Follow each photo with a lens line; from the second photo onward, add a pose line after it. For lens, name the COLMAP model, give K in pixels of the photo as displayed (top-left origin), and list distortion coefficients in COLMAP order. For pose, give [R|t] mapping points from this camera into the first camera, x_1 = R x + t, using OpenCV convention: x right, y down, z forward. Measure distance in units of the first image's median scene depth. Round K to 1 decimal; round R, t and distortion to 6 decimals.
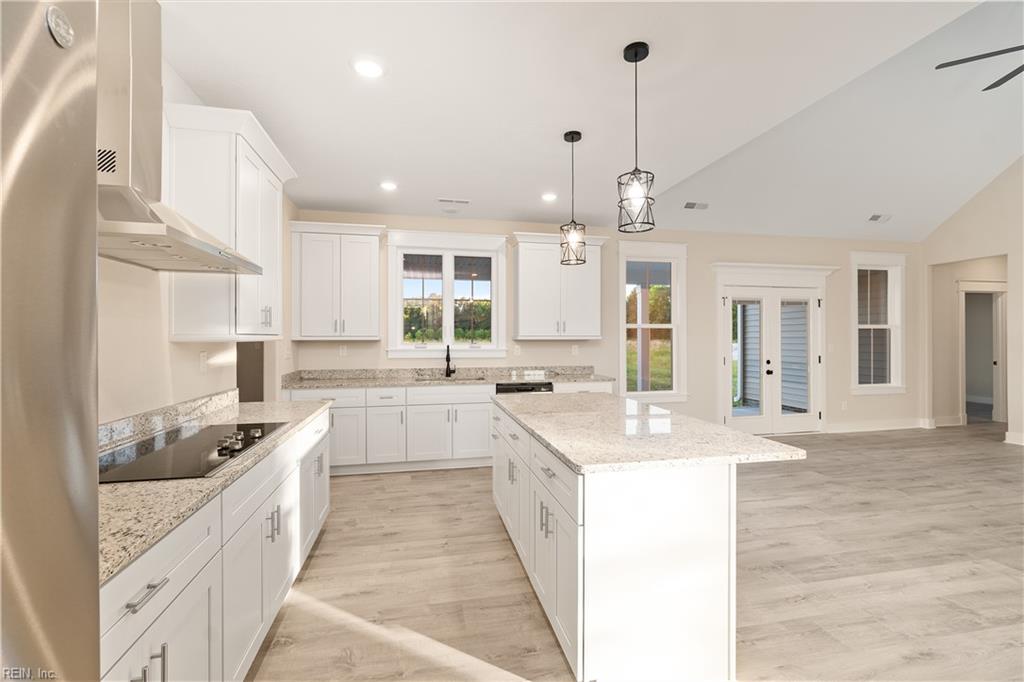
lens RADIAL K [[440.4, 0, 503.9], [0, 440.4, 337.6], [0, 0, 1]] dist [-0.011284, 0.003910]
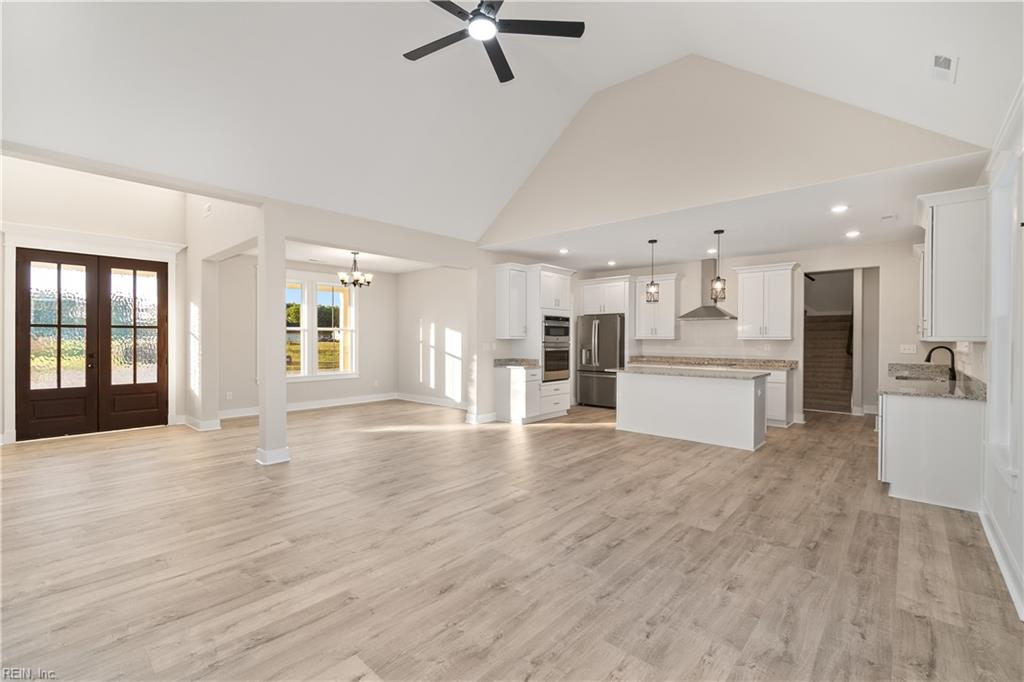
lens RADIAL K [[440.4, 0, 508.4], [0, 440.4, 342.3], [0, 0, 1]] dist [-0.011284, 0.003910]
pose [[-0.807720, 0.004516, -0.589549, 1.210529], [-0.002770, 0.999931, 0.011455, -0.001249], [0.589560, 0.010885, -0.807651, 1.205253]]
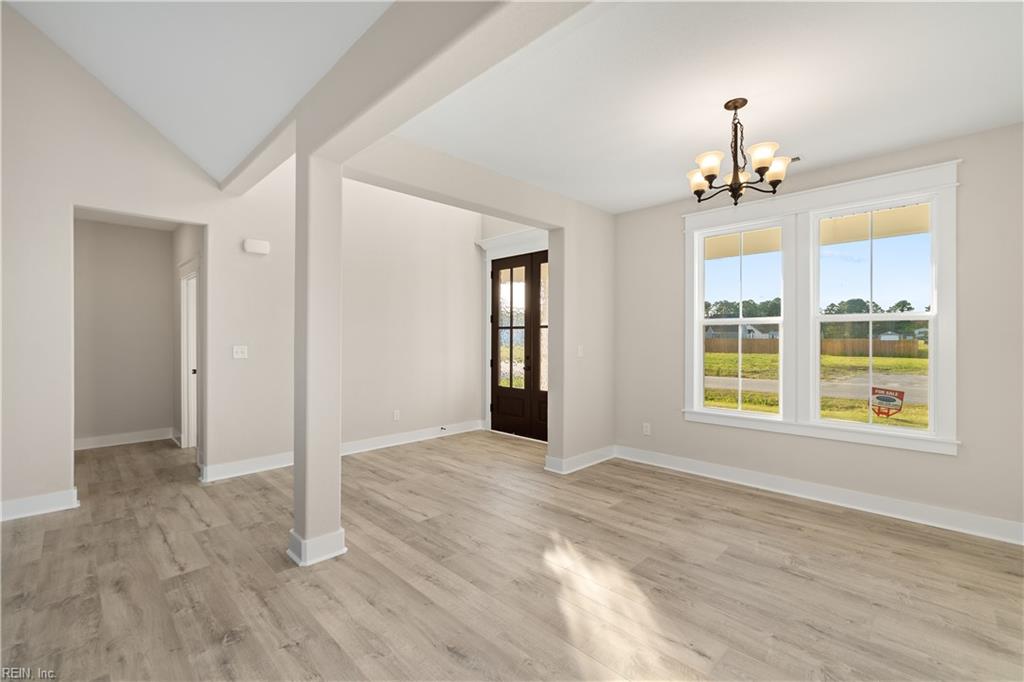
lens RADIAL K [[440.4, 0, 514.8], [0, 440.4, 338.8], [0, 0, 1]] dist [-0.011284, 0.003910]
pose [[-0.561797, -0.003792, 0.827266, 0.463458], [-0.001097, 0.999992, 0.003838, -0.002034], [-0.827274, 0.001249, -0.561797, 0.233731]]
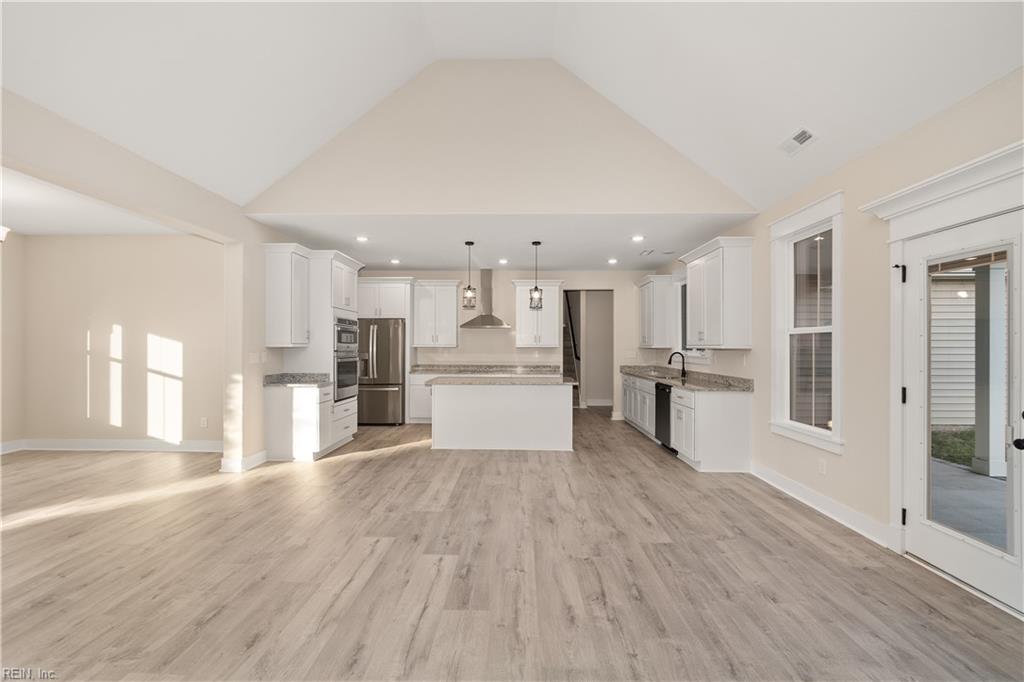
lens RADIAL K [[440.4, 0, 502.5], [0, 440.4, 346.2], [0, 0, 1]] dist [-0.011284, 0.003910]
pose [[-0.237854, -0.000409, -0.971301, 1.260595], [-0.003587, 0.999993, 0.000457, 0.000028], [0.971294, 0.003592, -0.237854, 0.796610]]
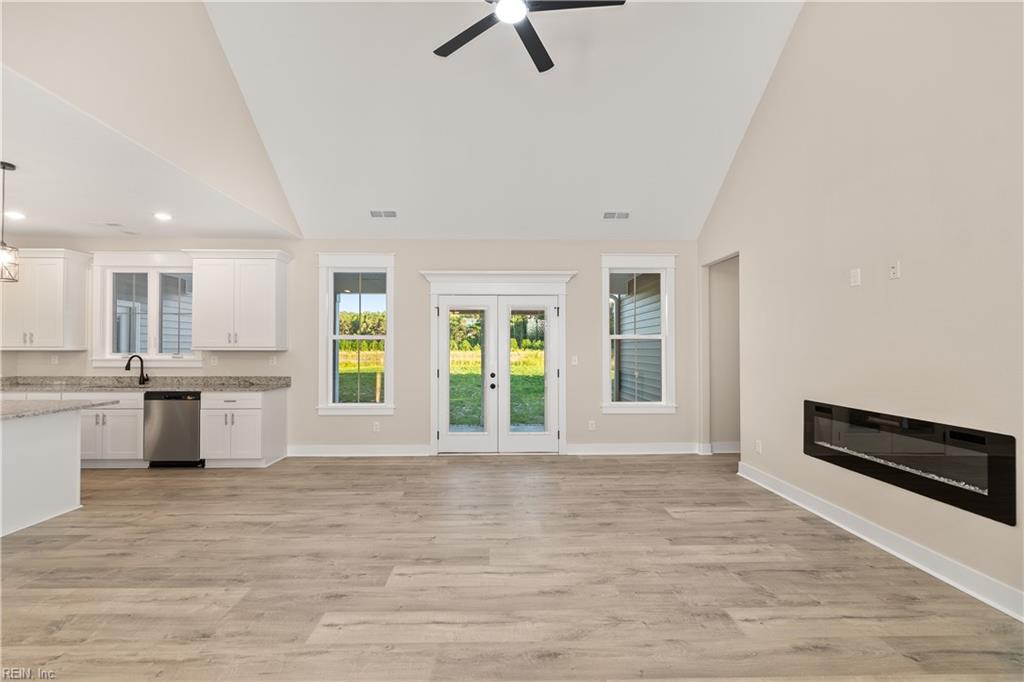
lens RADIAL K [[440.4, 0, 509.2], [0, 440.4, 345.0], [0, 0, 1]] dist [-0.011284, 0.003910]
pose [[0.984127, 0.000316, -0.177467, 0.962282], [-0.001997, 0.999955, -0.009290, -0.000526], [0.177456, 0.009497, 0.984083, 0.095170]]
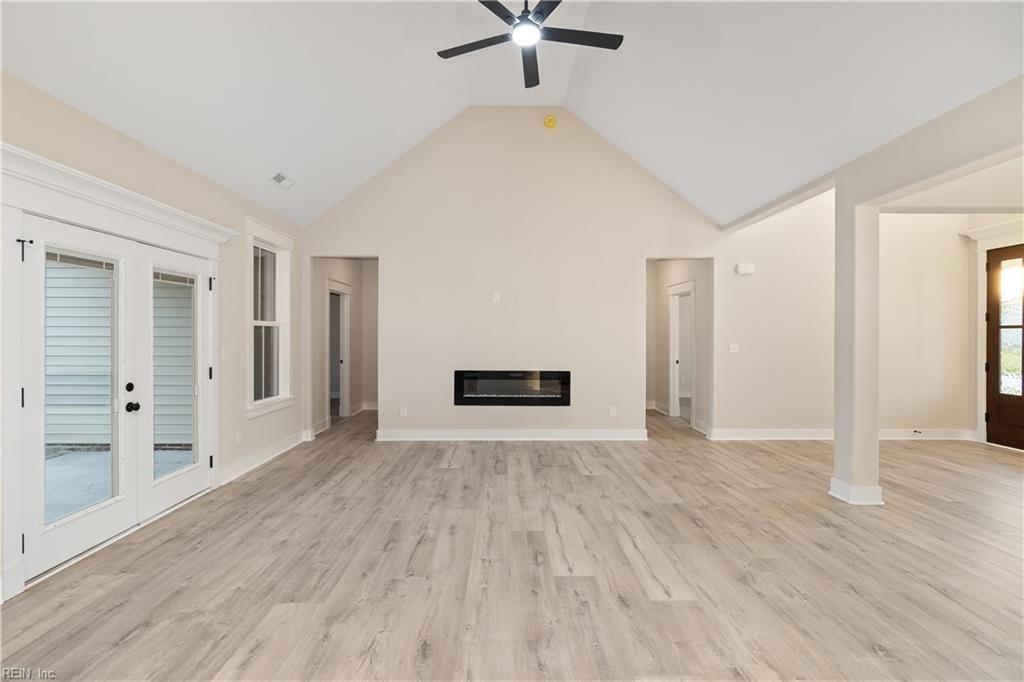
lens RADIAL K [[440.4, 0, 506.2], [0, 440.4, 334.9], [0, 0, 1]] dist [-0.011284, 0.003910]
pose [[0.192194, 0.002501, 0.981354, 0.223664], [-0.000587, 0.999997, -0.002434, -0.004610], [-0.981357, -0.000108, 0.192194, 0.565733]]
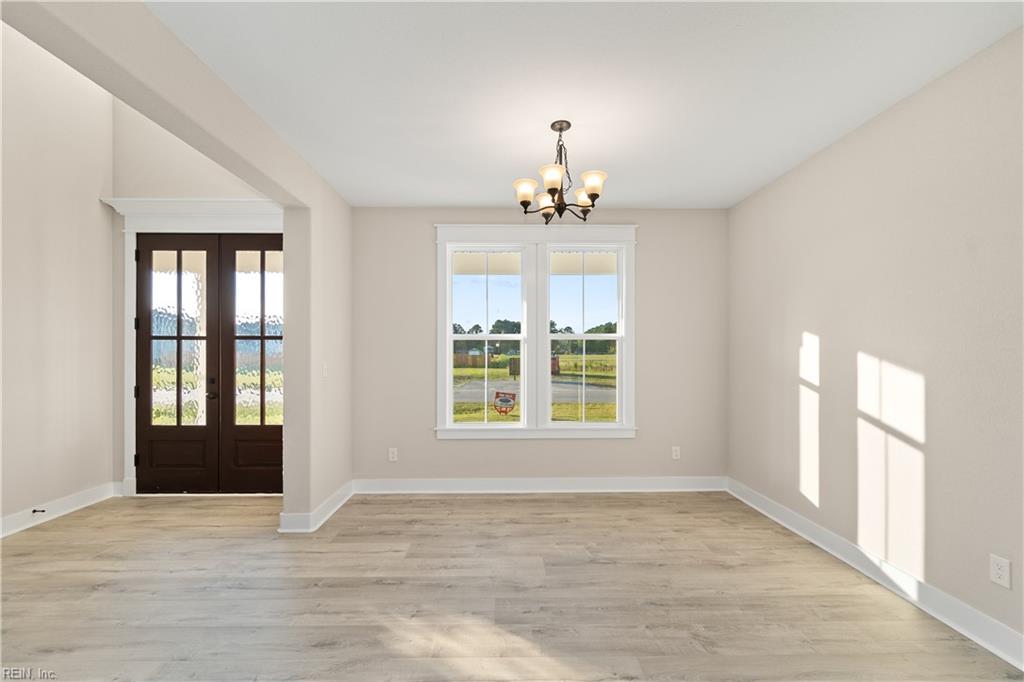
lens RADIAL K [[440.4, 0, 510.6], [0, 440.4, 357.3], [0, 0, 1]] dist [-0.011284, 0.003910]
pose [[-0.985463, -0.005401, 0.169806, 0.724225], [-0.003852, 0.999948, 0.009451, -0.001435], [-0.169848, 0.008659, -0.985432, 0.265690]]
